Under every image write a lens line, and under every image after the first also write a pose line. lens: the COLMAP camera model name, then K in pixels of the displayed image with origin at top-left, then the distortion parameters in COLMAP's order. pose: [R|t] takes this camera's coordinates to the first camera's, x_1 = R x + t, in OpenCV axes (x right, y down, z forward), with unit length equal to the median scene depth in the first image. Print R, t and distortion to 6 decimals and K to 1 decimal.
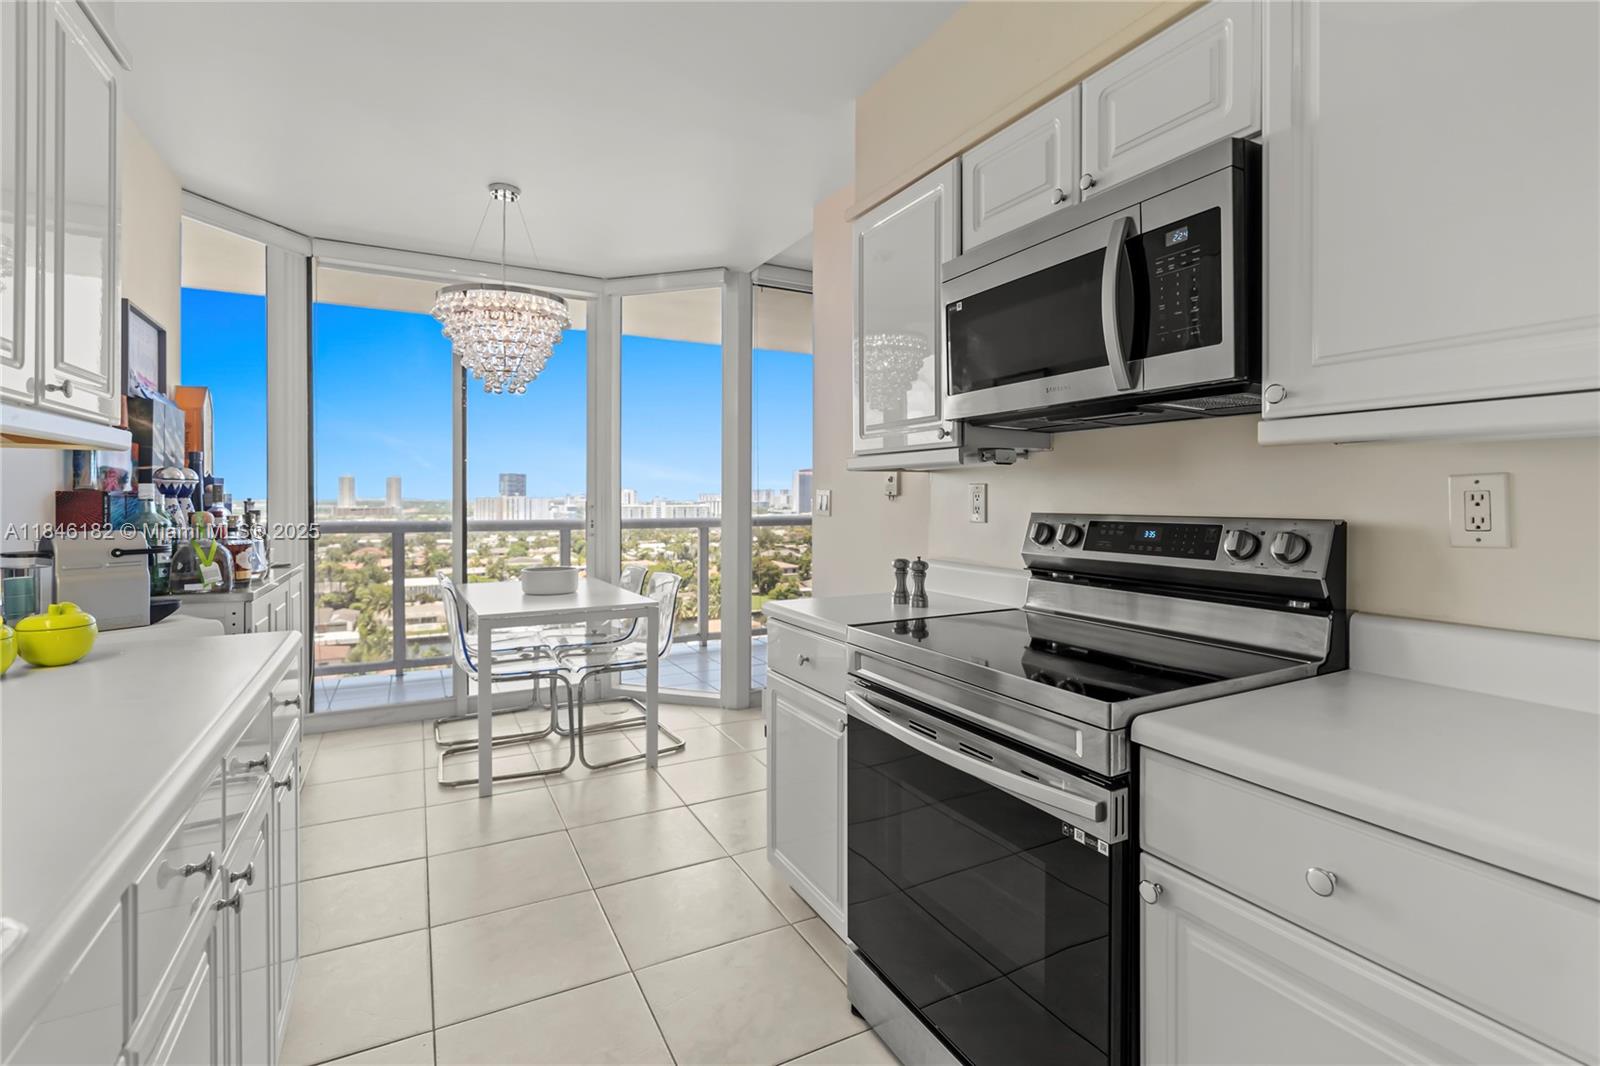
lens RADIAL K [[733.3, 0, 808.7], [0, 733.3, 505.0], [0, 0, 1]] dist [-0.013842, 0.000984]
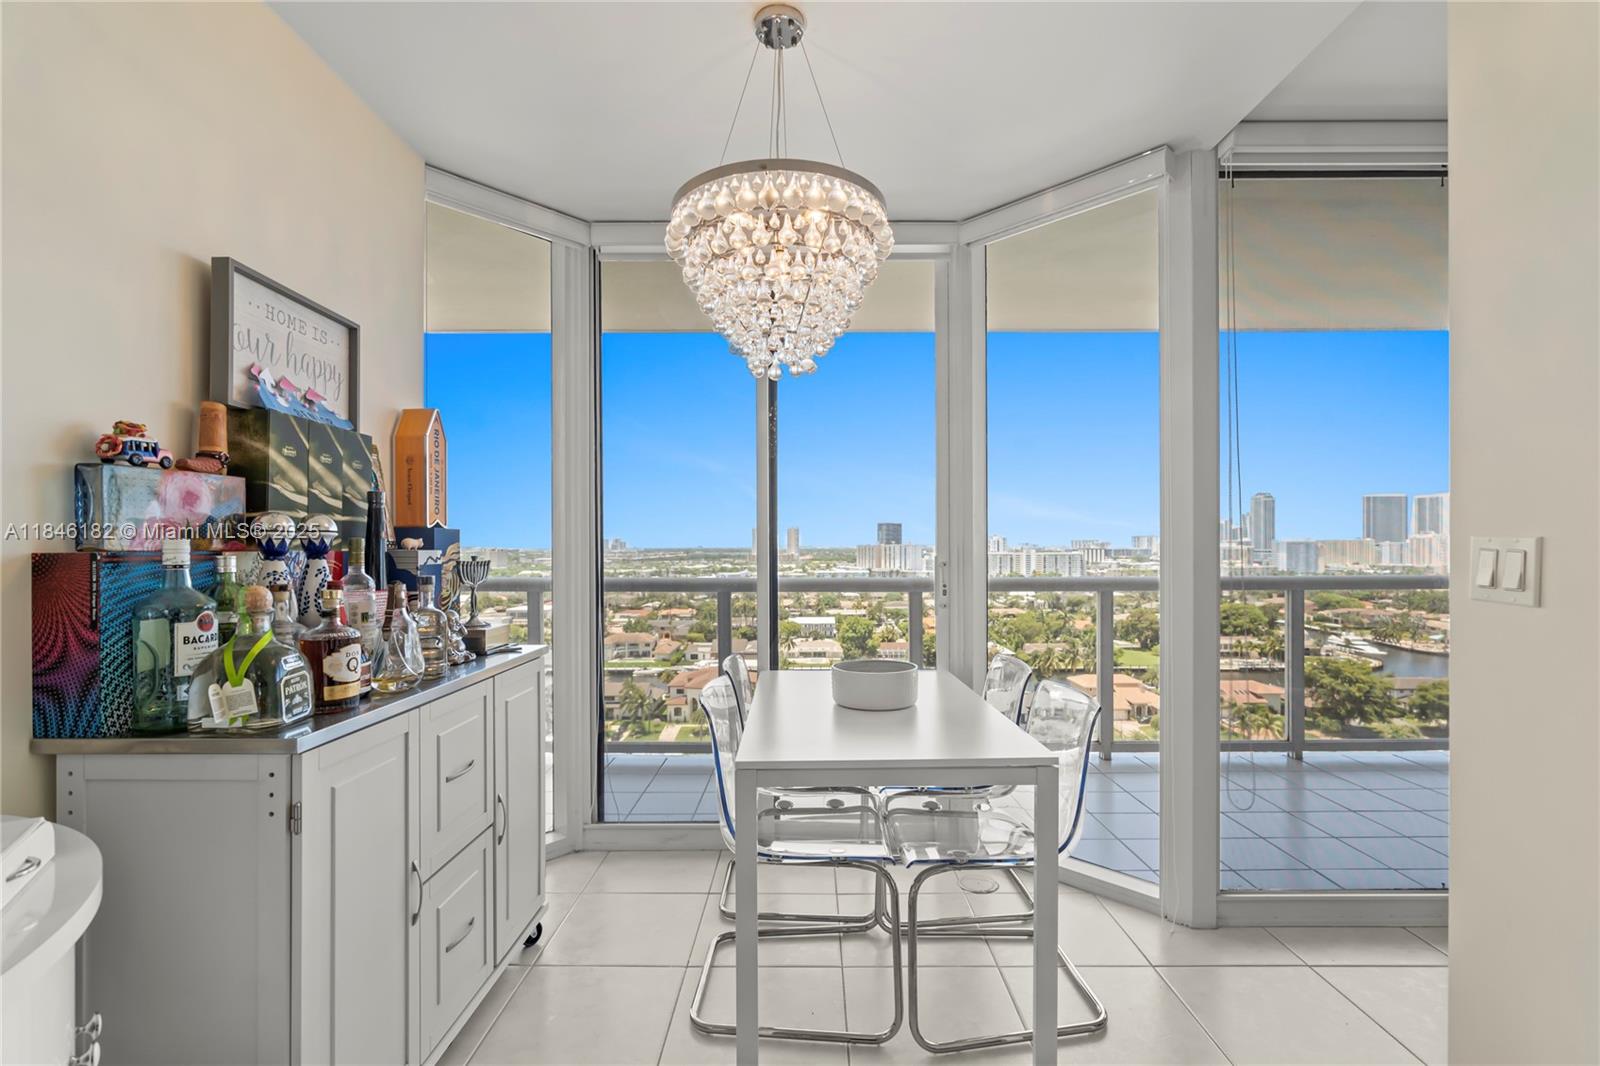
lens RADIAL K [[725.7, 0, 808.2], [0, 725.7, 542.8], [0, 0, 1]] dist [-0.008898, 0.001033]
pose [[0.879354, -0.006650, -0.476122, -0.093962], [0.000362, 0.999912, -0.013297, -0.009323], [0.476169, 0.011520, 0.879279, 0.376243]]
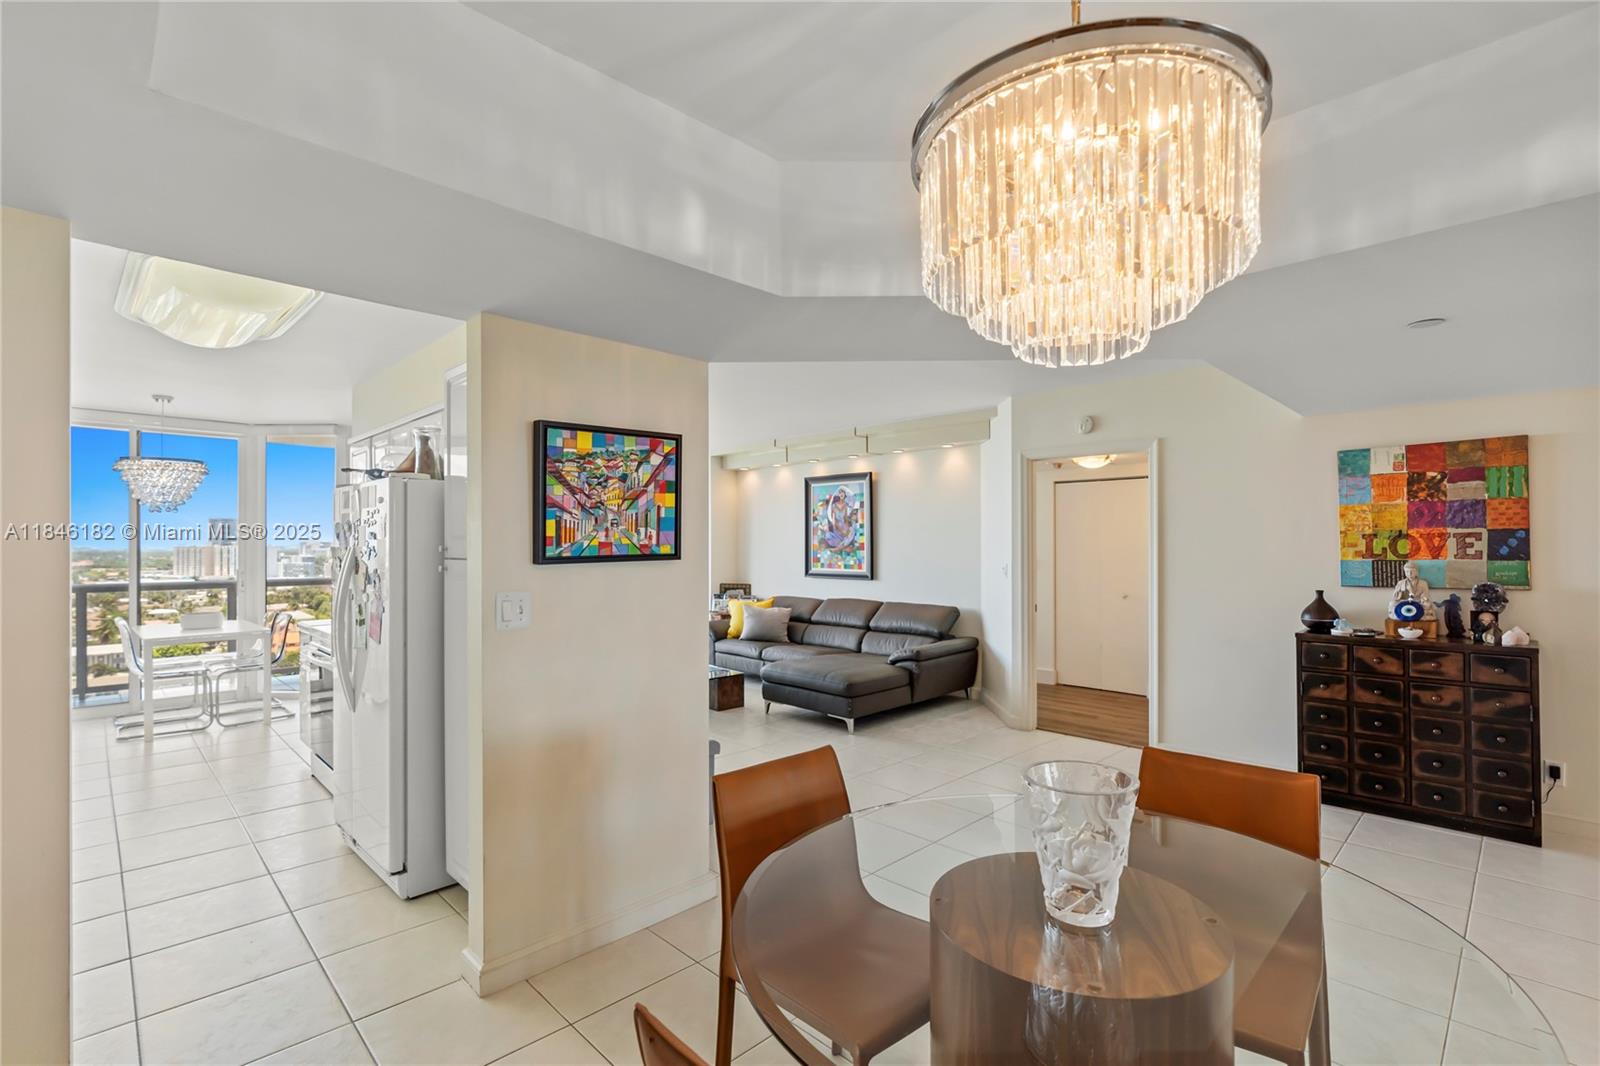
lens RADIAL K [[724.8, 0, 799.4], [0, 724.8, 544.1], [0, 0, 1]] dist [-0.000847, 0.000226]
pose [[0.960179, -0.004168, 0.279355, 0.416051], [0.007282, 0.999922, -0.010111, -0.035272], [-0.279292, 0.011743, 0.960135, -0.807211]]
